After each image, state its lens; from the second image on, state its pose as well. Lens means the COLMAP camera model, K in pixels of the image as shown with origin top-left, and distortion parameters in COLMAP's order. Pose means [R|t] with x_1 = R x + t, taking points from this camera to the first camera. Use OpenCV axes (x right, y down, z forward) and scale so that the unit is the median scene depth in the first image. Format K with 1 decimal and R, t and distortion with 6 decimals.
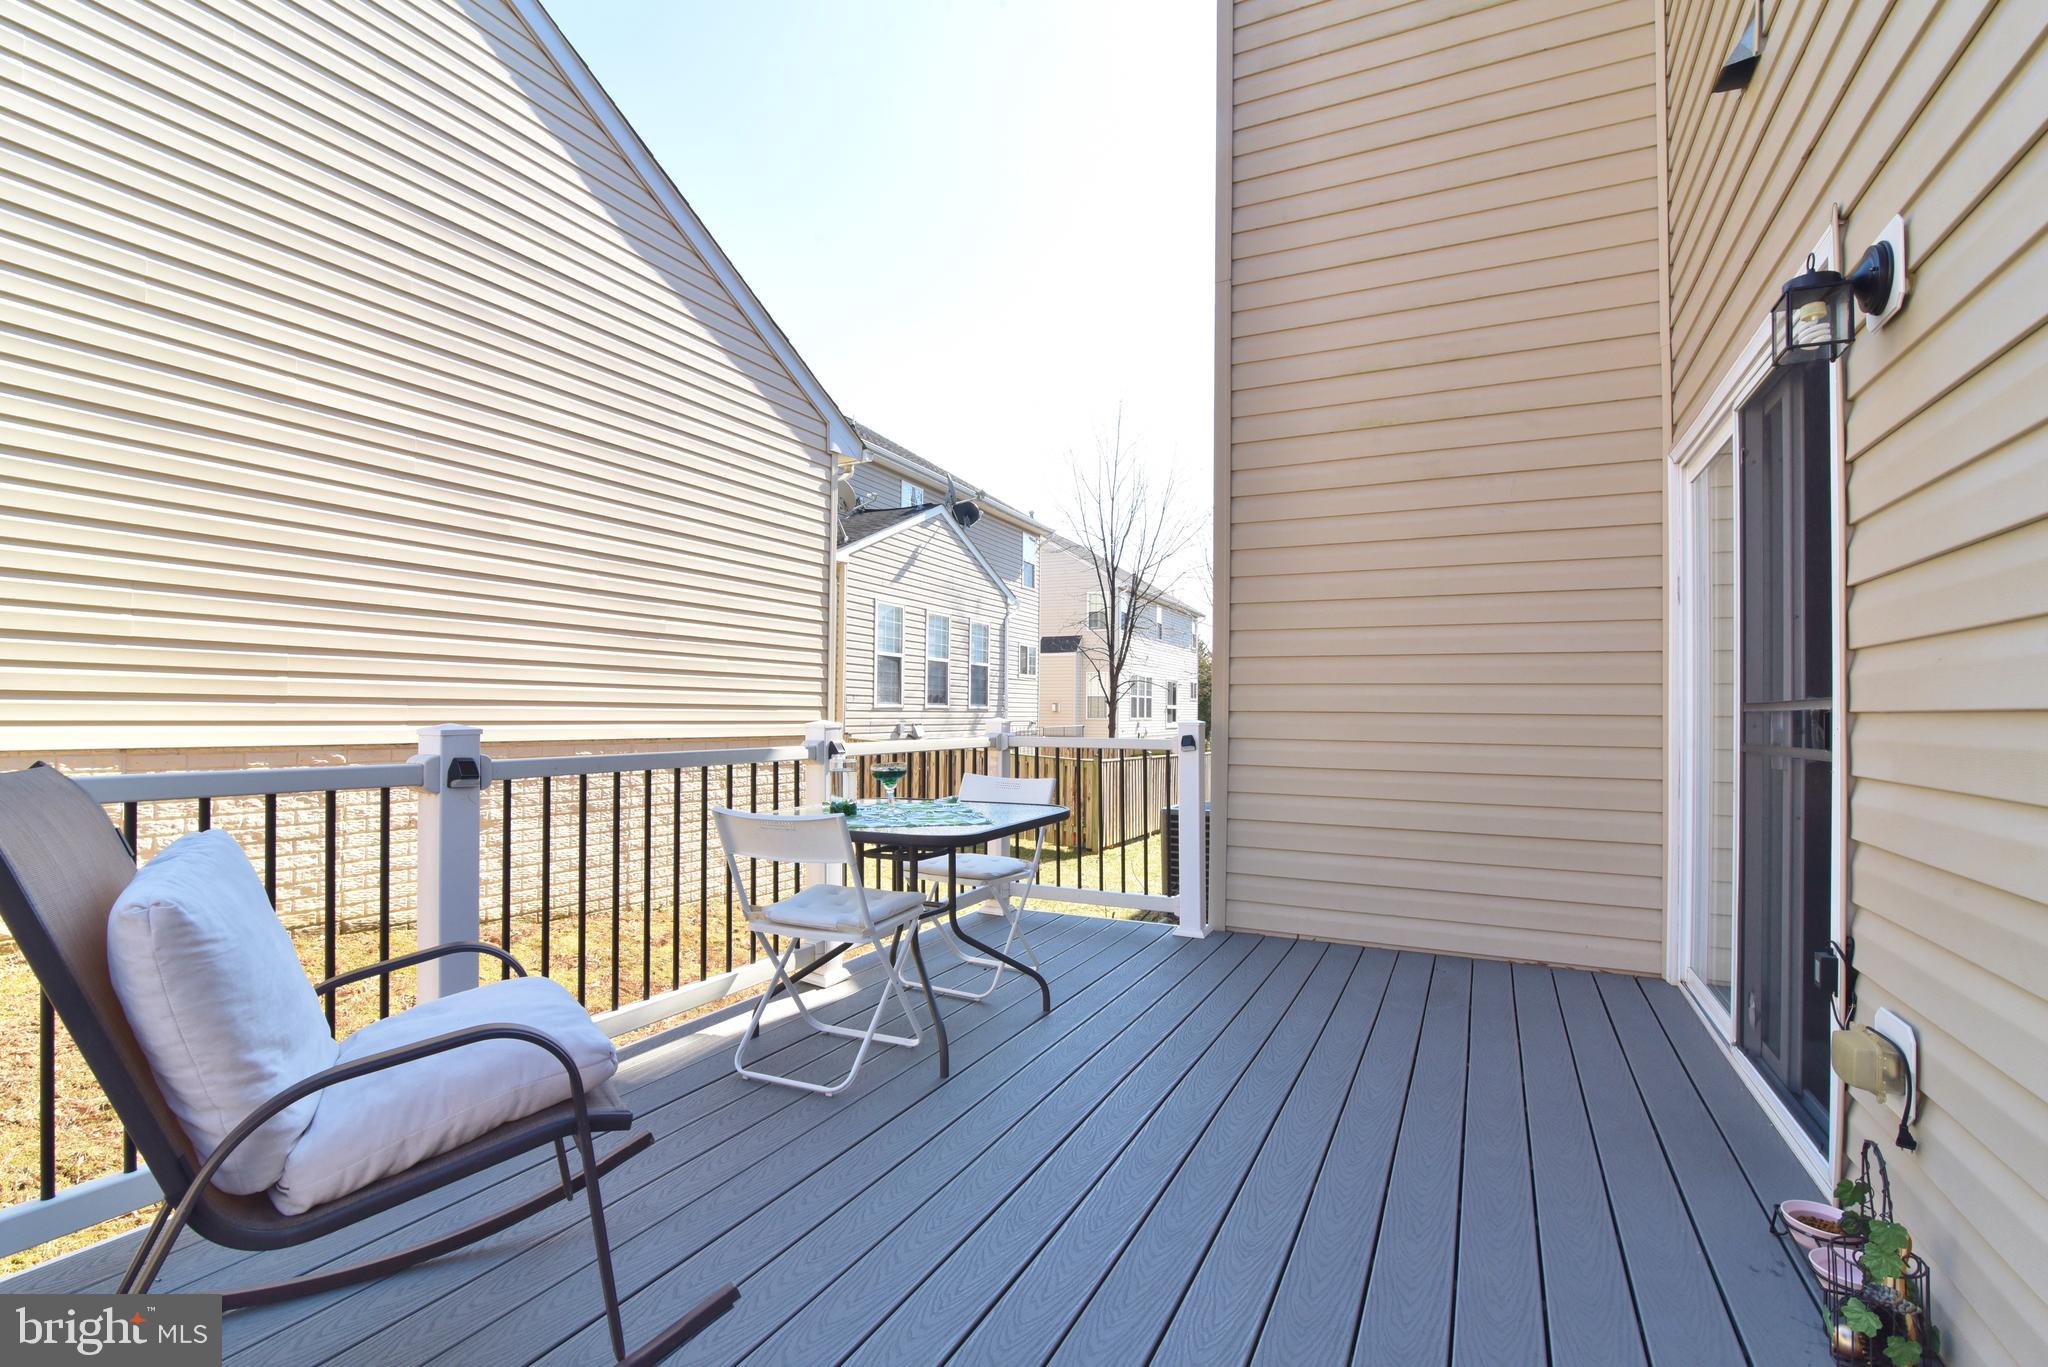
lens RADIAL K [[928.4, 0, 1017.7], [0, 928.4, 698.5], [0, 0, 1]] dist [-0.018106, 0.000277]
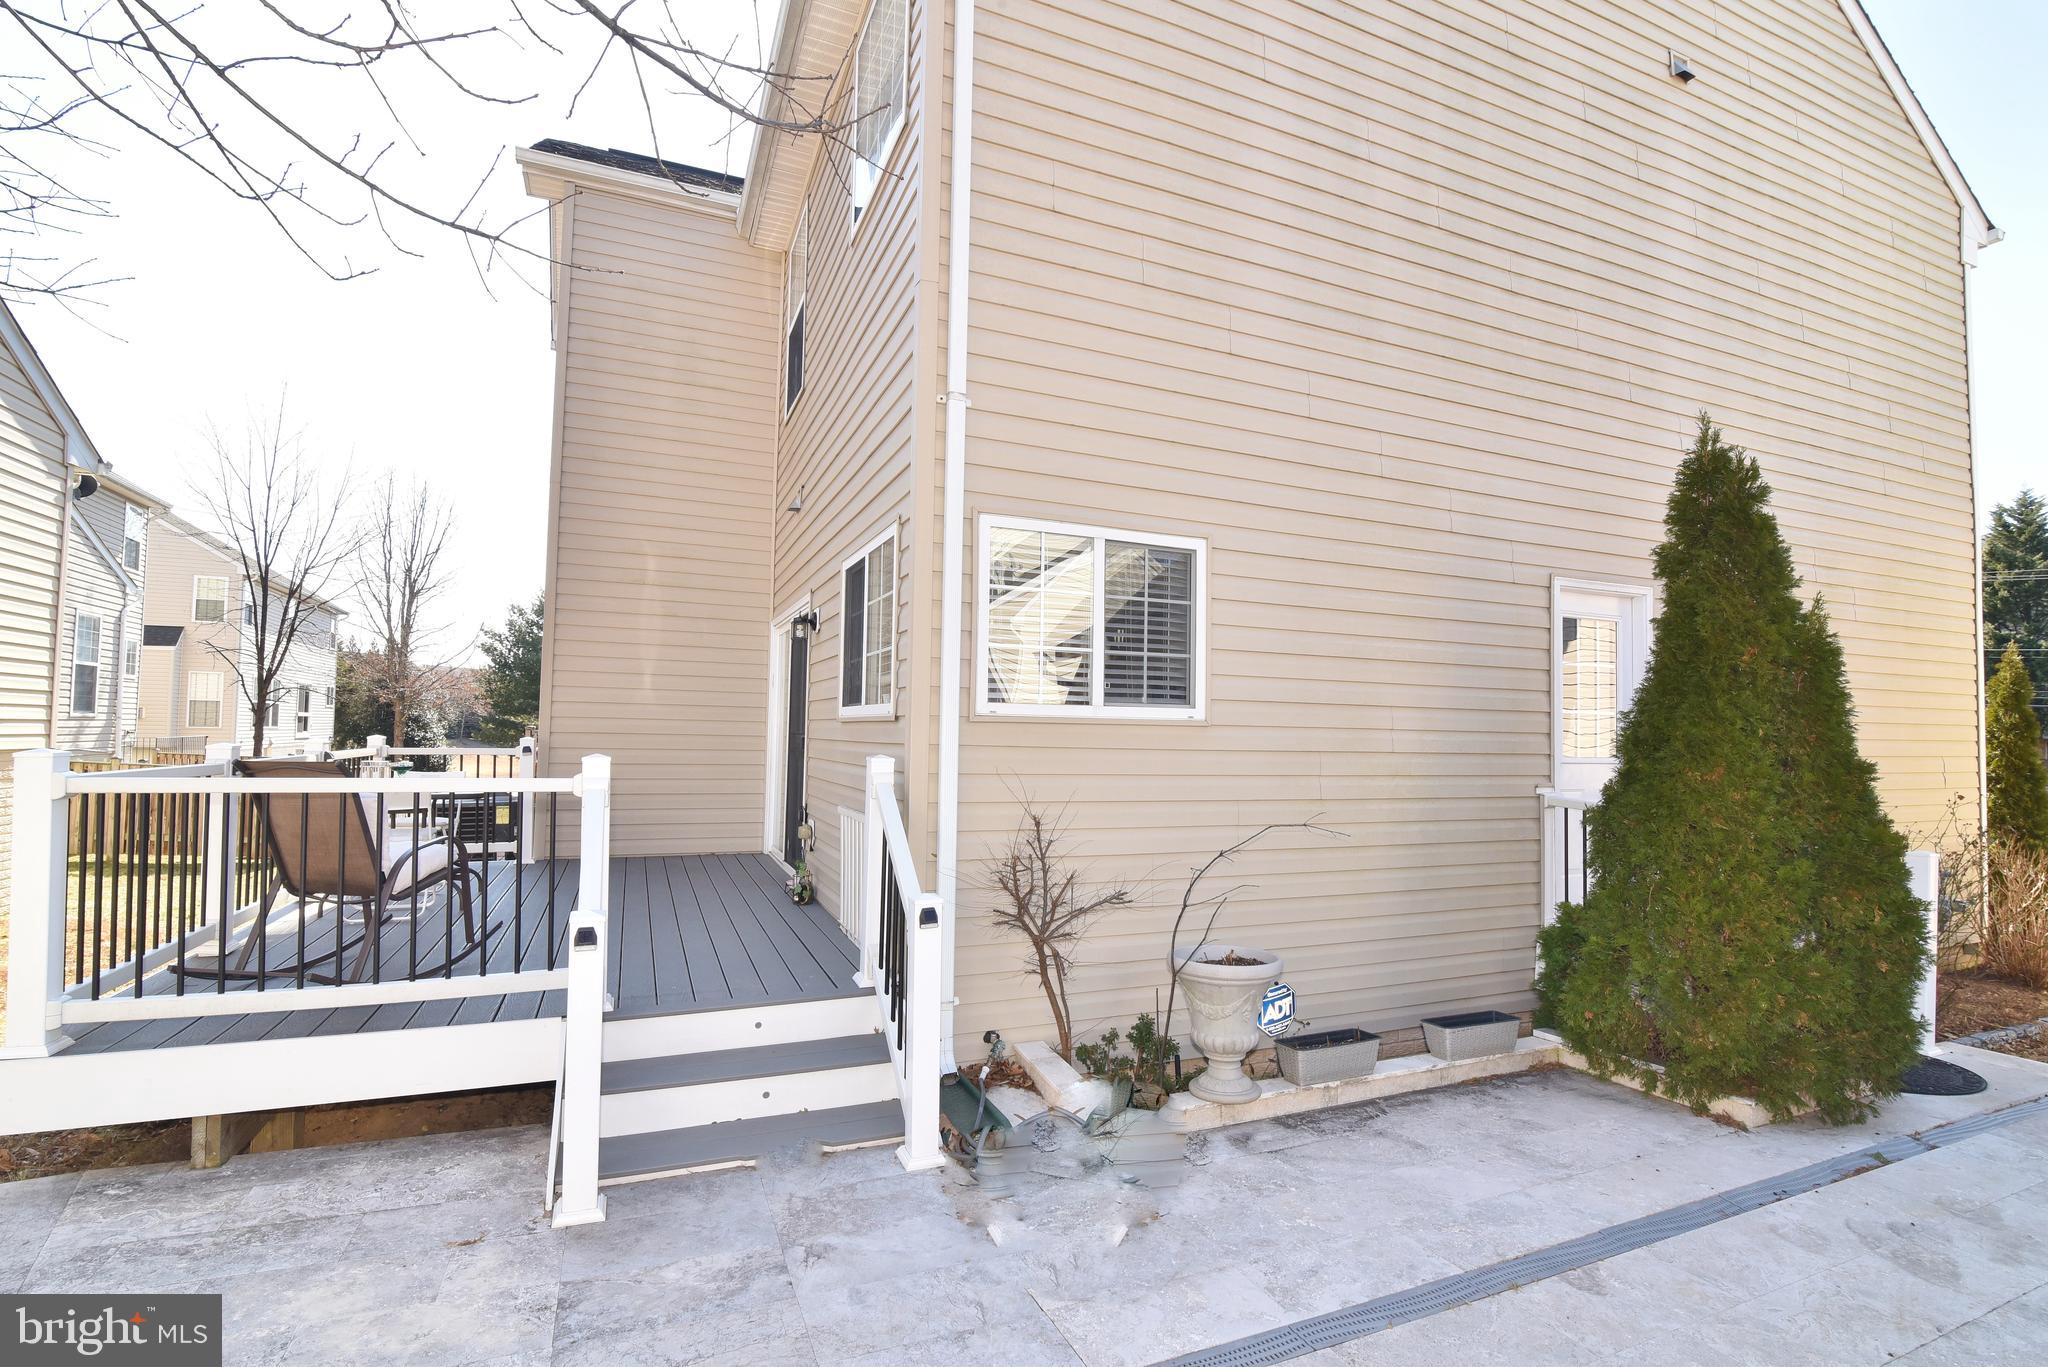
lens RADIAL K [[928.4, 0, 1017.7], [0, 928.4, 698.5], [0, 0, 1]] dist [-0.018106, 0.000277]
pose [[0.649607, 0.031114, 0.759633, -0.117668], [-0.023600, 0.999506, -0.020758, -0.007800], [-0.759904, -0.004443, 0.650020, -0.177875]]
